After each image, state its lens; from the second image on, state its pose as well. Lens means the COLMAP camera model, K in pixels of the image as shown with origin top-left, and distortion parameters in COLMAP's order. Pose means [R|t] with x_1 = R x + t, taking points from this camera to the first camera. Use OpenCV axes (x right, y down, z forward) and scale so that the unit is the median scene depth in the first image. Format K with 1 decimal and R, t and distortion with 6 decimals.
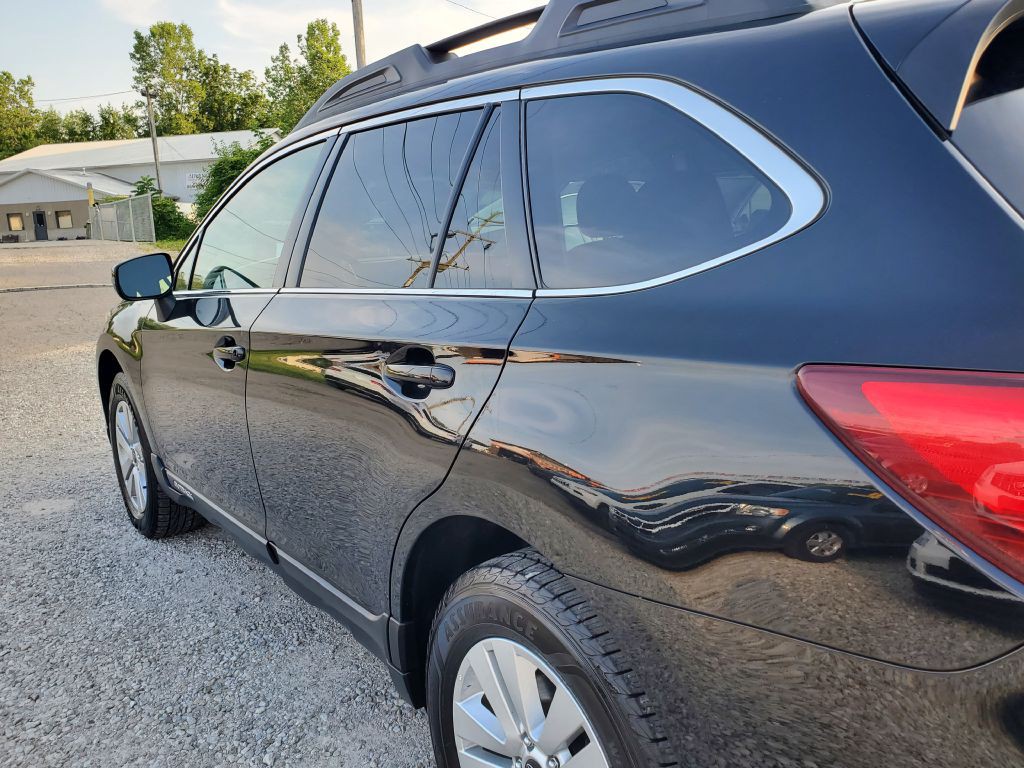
lens RADIAL K [[906.9, 0, 517.5], [0, 906.9, 379.0], [0, 0, 1]] dist [0.026534, 0.016141]
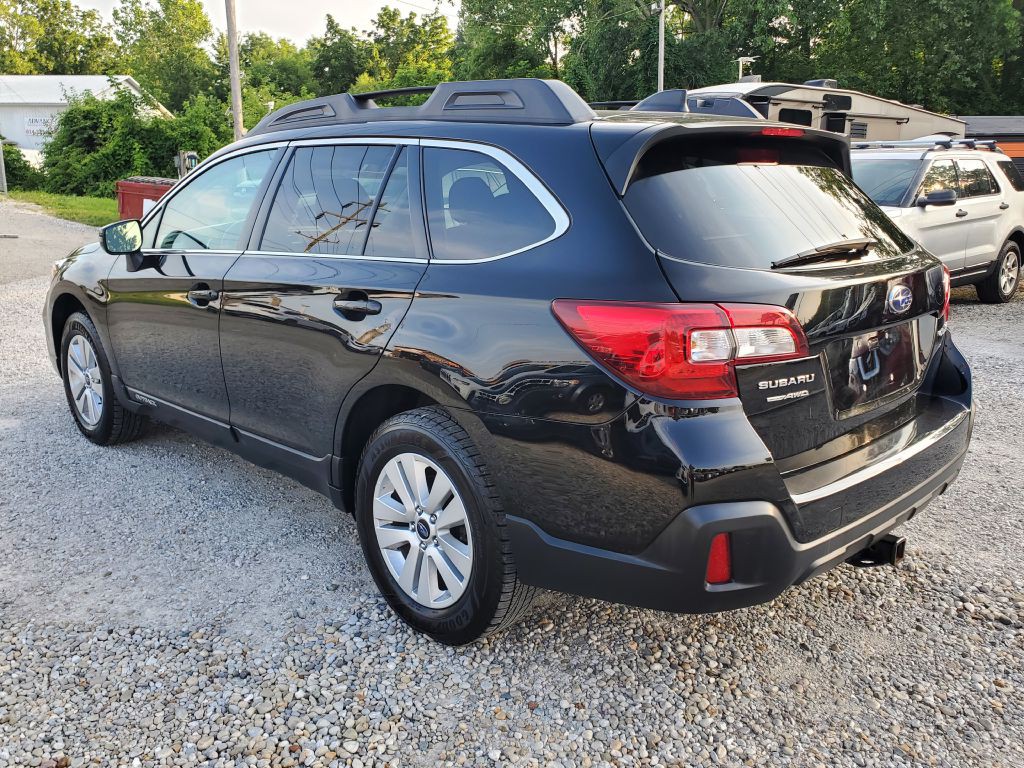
lens RADIAL K [[906.9, 0, 505.4], [0, 906.9, 384.0], [0, 0, 1]] dist [0.026534, 0.016141]
pose [[0.989911, 0.019254, 0.140376, -0.046849], [-0.024690, 0.999007, 0.037085, 0.046513], [-0.139523, -0.040177, 0.989403, -0.484819]]
